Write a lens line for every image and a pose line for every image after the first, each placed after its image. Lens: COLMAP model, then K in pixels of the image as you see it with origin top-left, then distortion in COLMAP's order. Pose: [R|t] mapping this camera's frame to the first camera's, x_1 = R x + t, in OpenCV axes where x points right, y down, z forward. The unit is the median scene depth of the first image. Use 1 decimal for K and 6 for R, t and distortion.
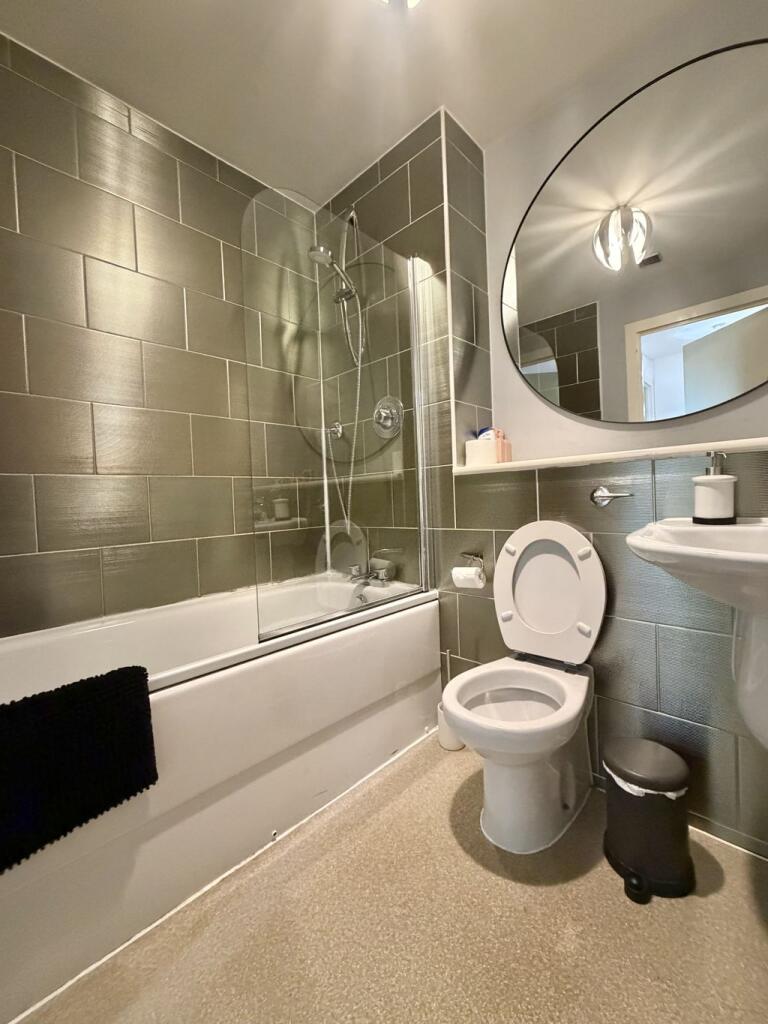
lens RADIAL K [[412.0, 0, 378.5], [0, 412.0, 509.5], [0, 0, 1]] dist [-0.002389, 0.000134]
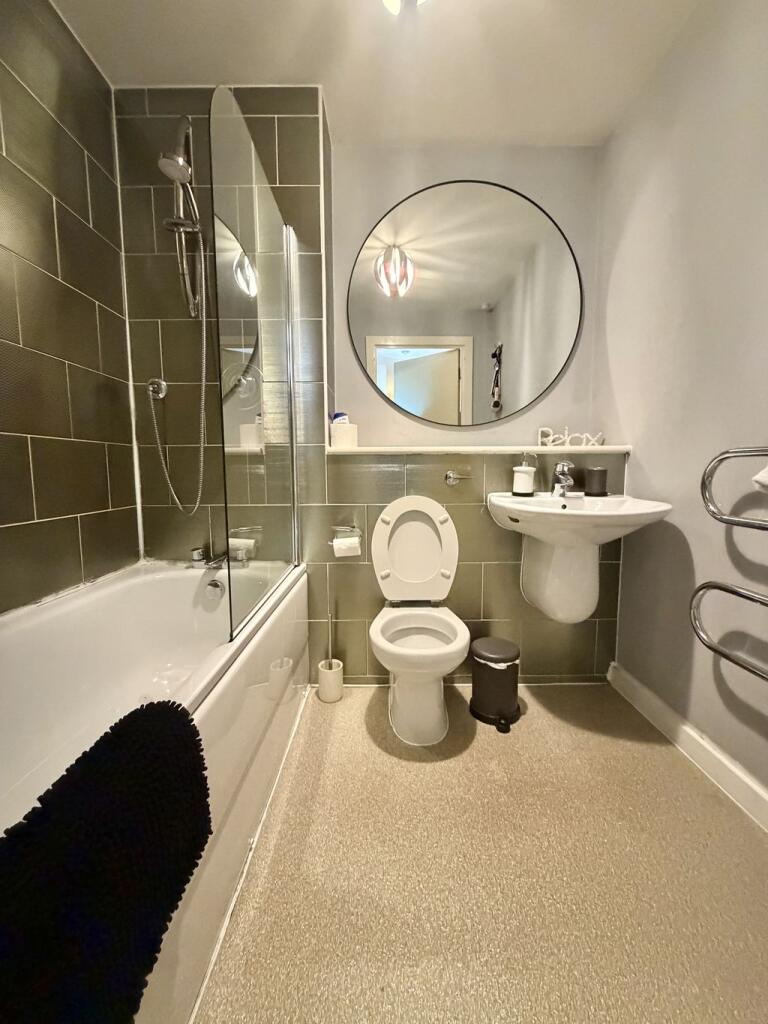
lens RADIAL K [[412.0, 0, 366.9], [0, 412.0, 510.7], [0, 0, 1]] dist [-0.002389, 0.000134]
pose [[0.727505, -0.034097, 0.685255, -0.556428], [-0.006417, 0.998382, 0.056491, 0.002628], [-0.686073, -0.045495, 0.726109, 0.164596]]
